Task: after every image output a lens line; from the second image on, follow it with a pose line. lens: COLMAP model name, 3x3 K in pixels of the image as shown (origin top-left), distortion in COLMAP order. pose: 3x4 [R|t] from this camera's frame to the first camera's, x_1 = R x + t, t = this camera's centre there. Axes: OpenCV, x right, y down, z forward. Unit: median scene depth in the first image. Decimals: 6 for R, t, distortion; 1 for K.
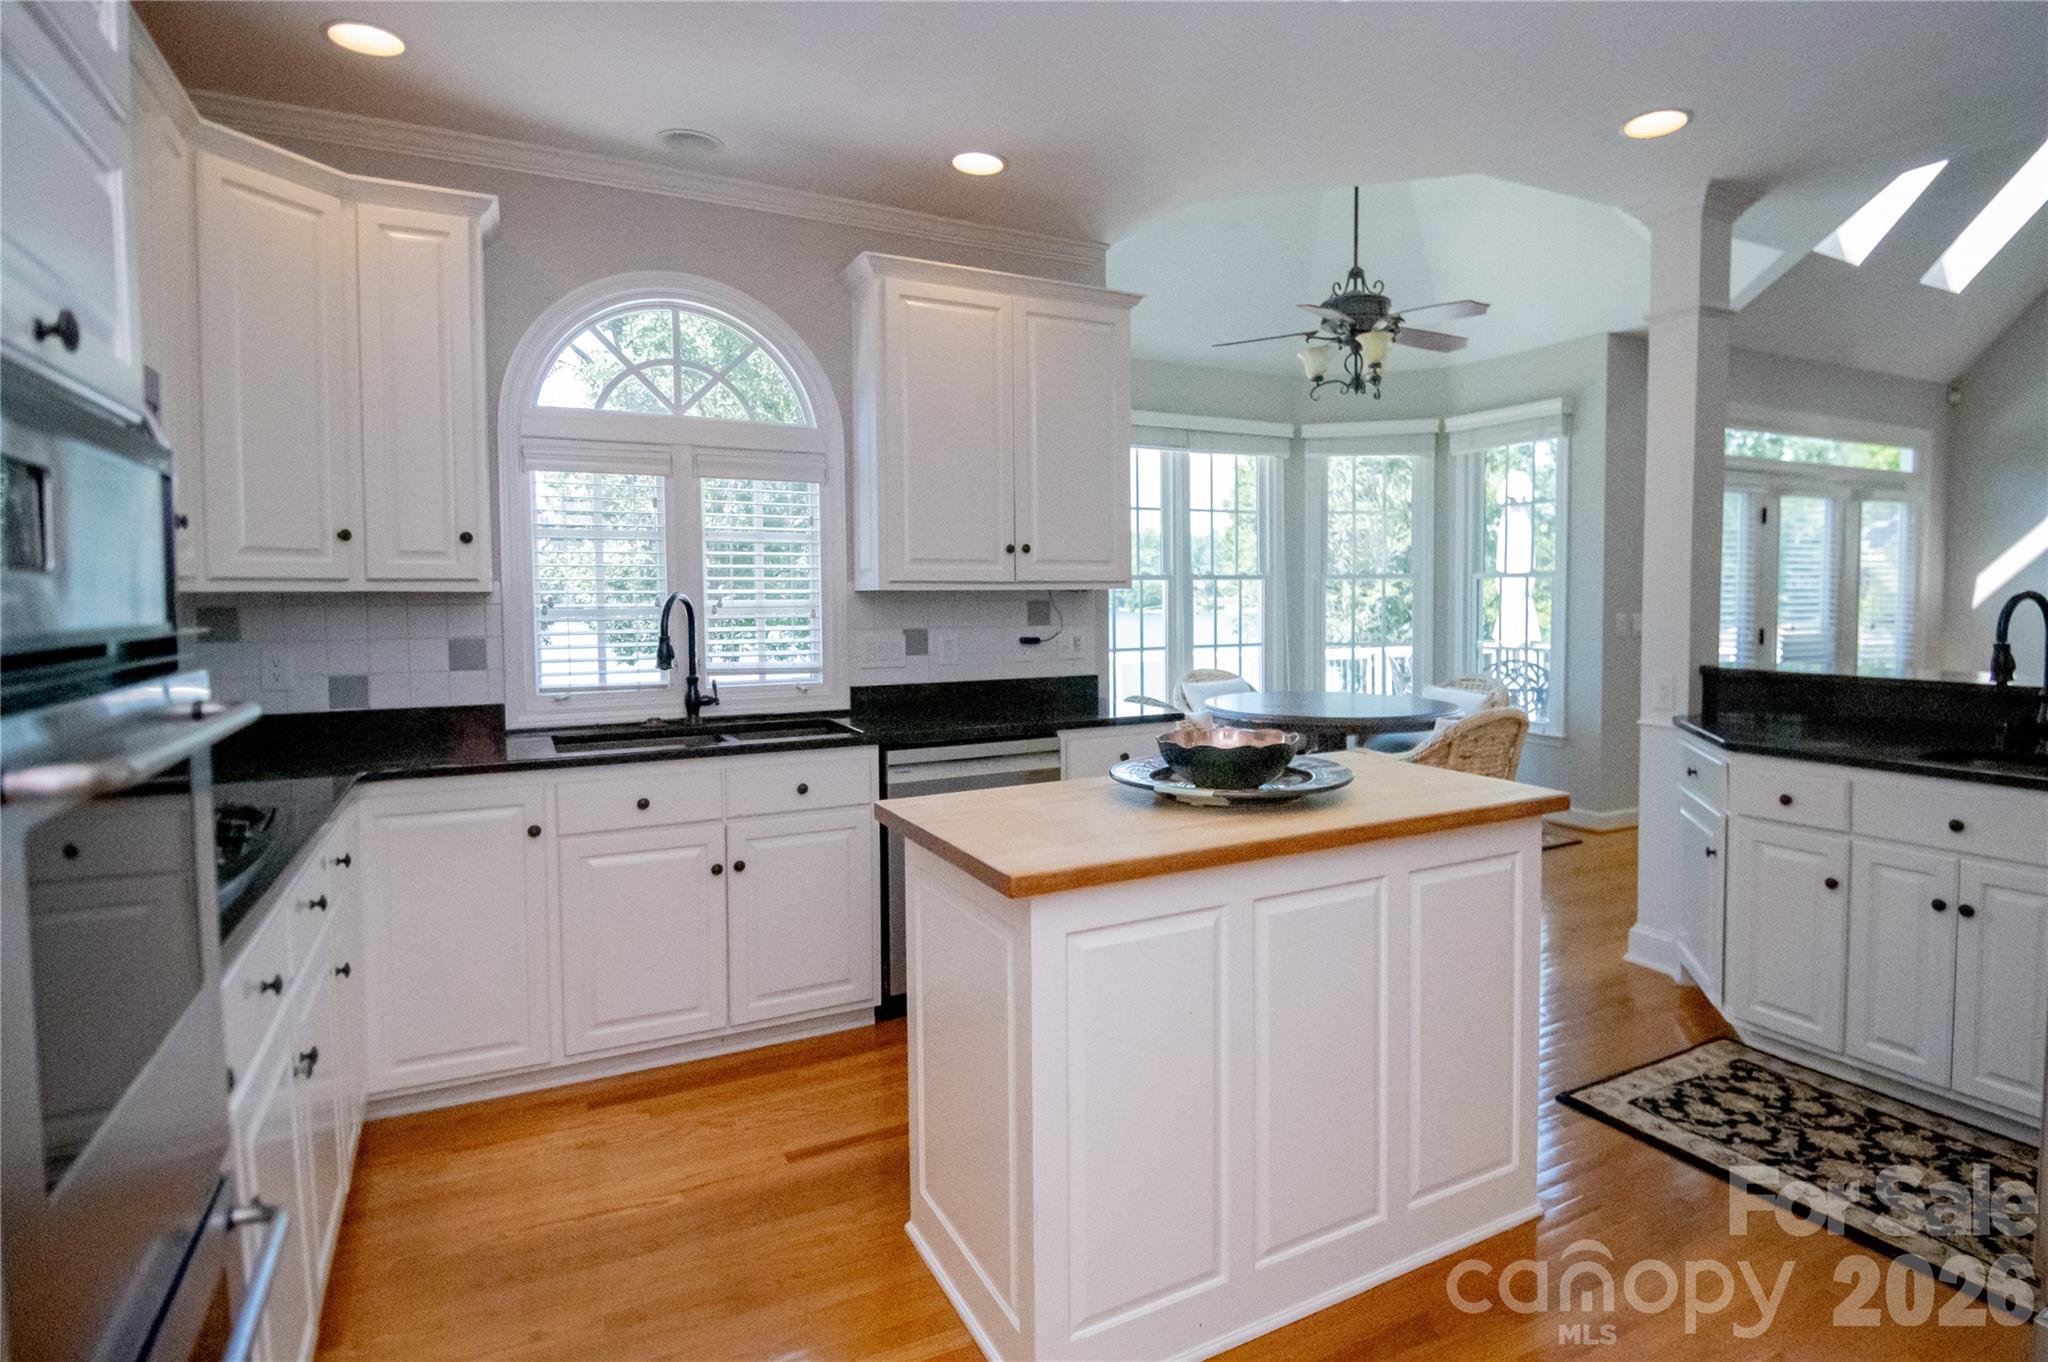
lens RADIAL K [[1076.7, 0, 1113.3], [0, 1076.7, 645.3], [0, 0, 1]] dist [0.028747, -0.036594]
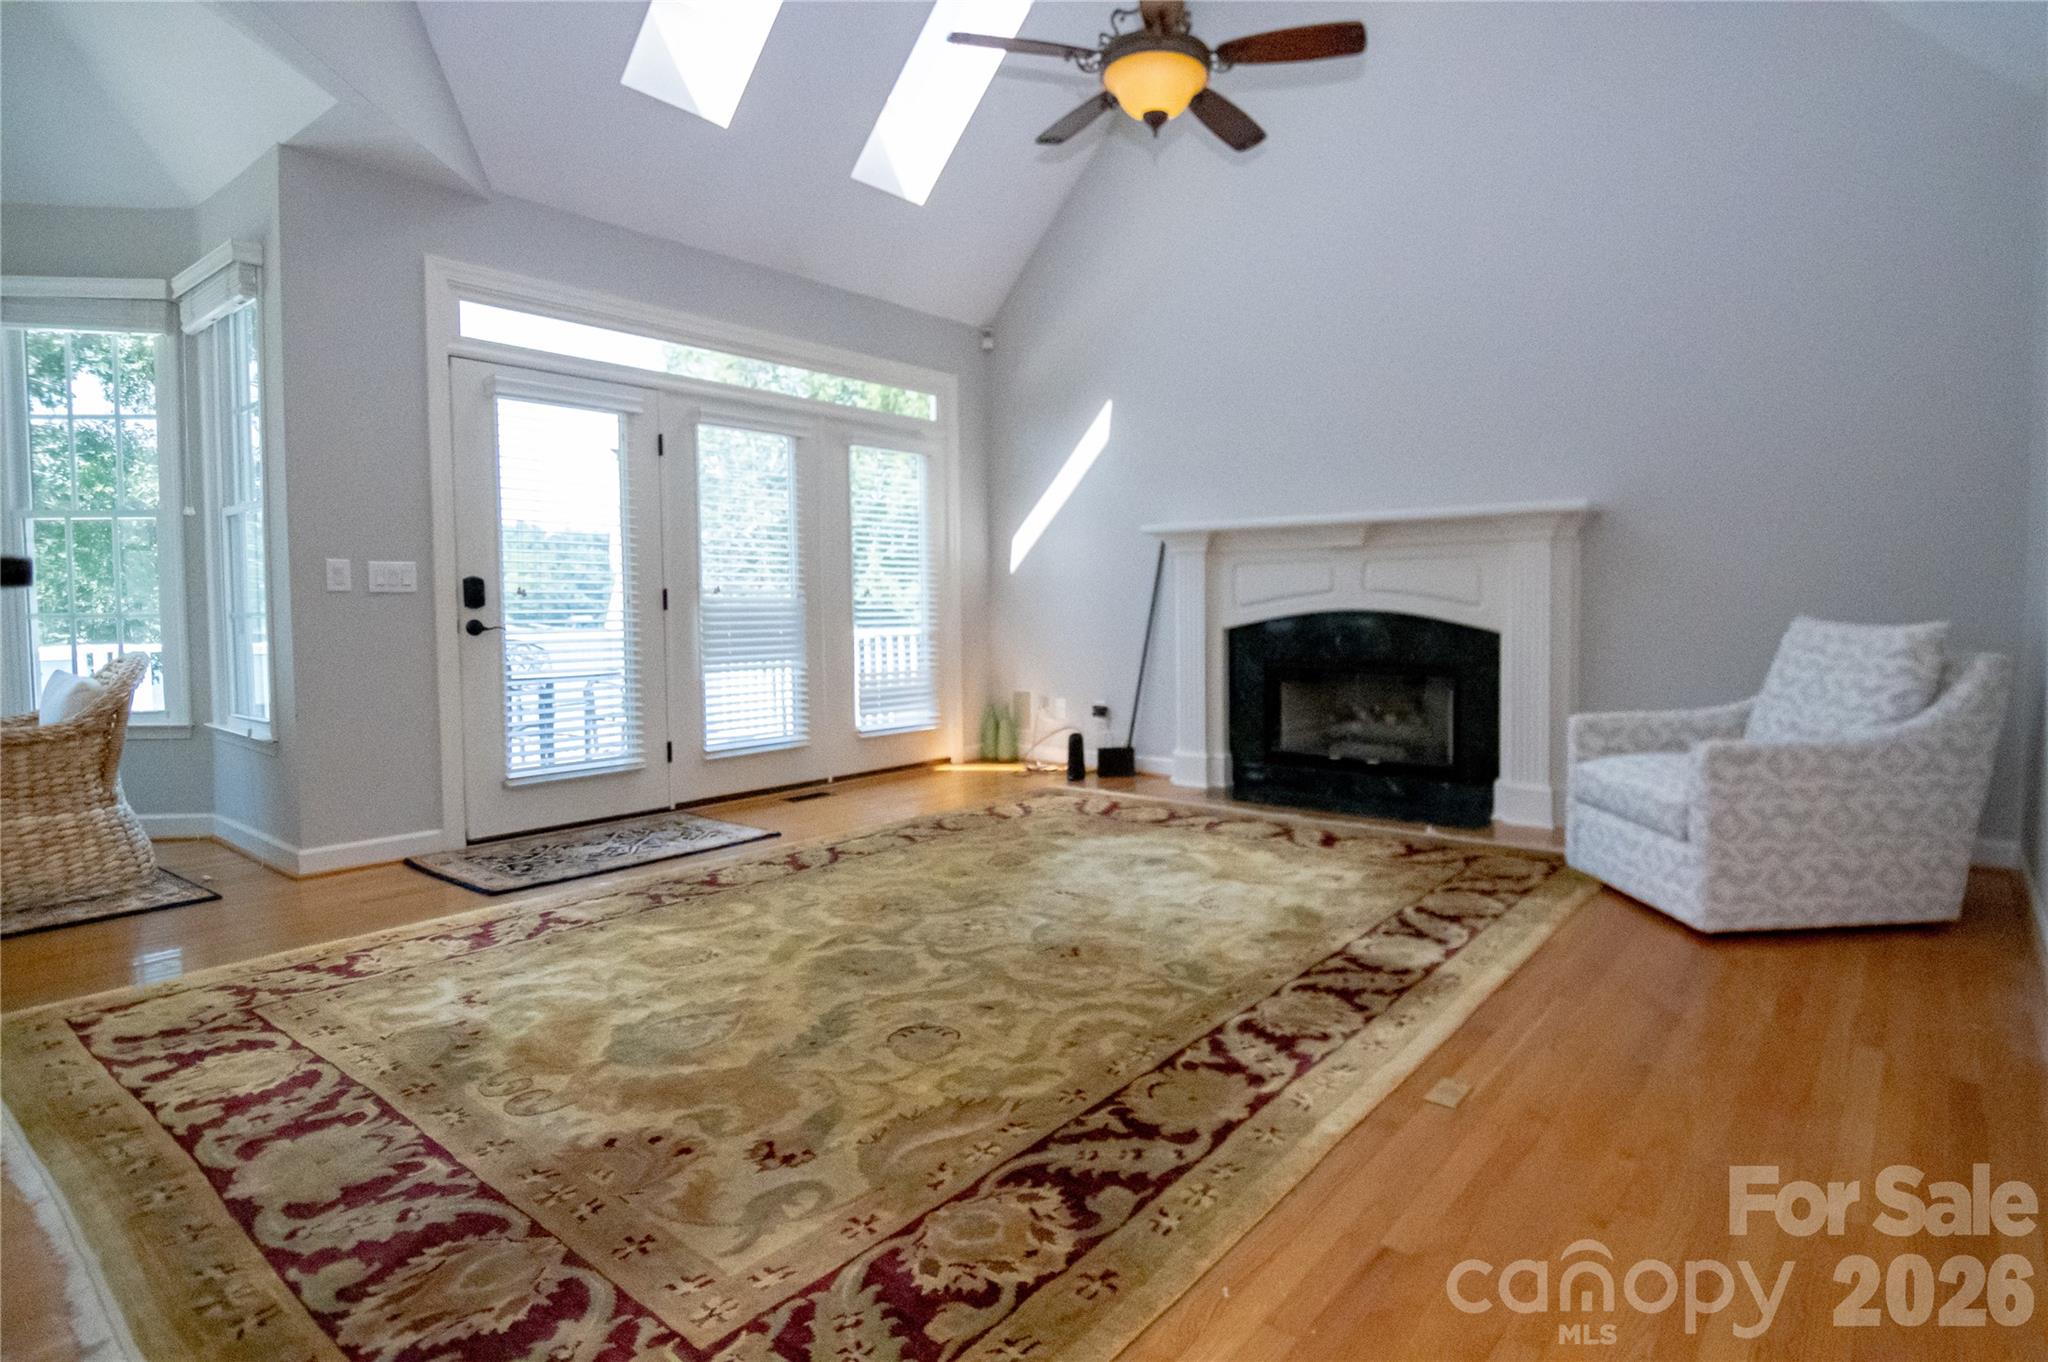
lens RADIAL K [[1076.7, 0, 1113.3], [0, 1076.7, 645.3], [0, 0, 1]] dist [0.028747, -0.036594]
pose [[0.920784, -0.018319, 0.389641, 0.688474], [0.021935, 0.999748, -0.004834, 0.043545], [-0.389455, 0.012998, 0.920954, 0.177164]]
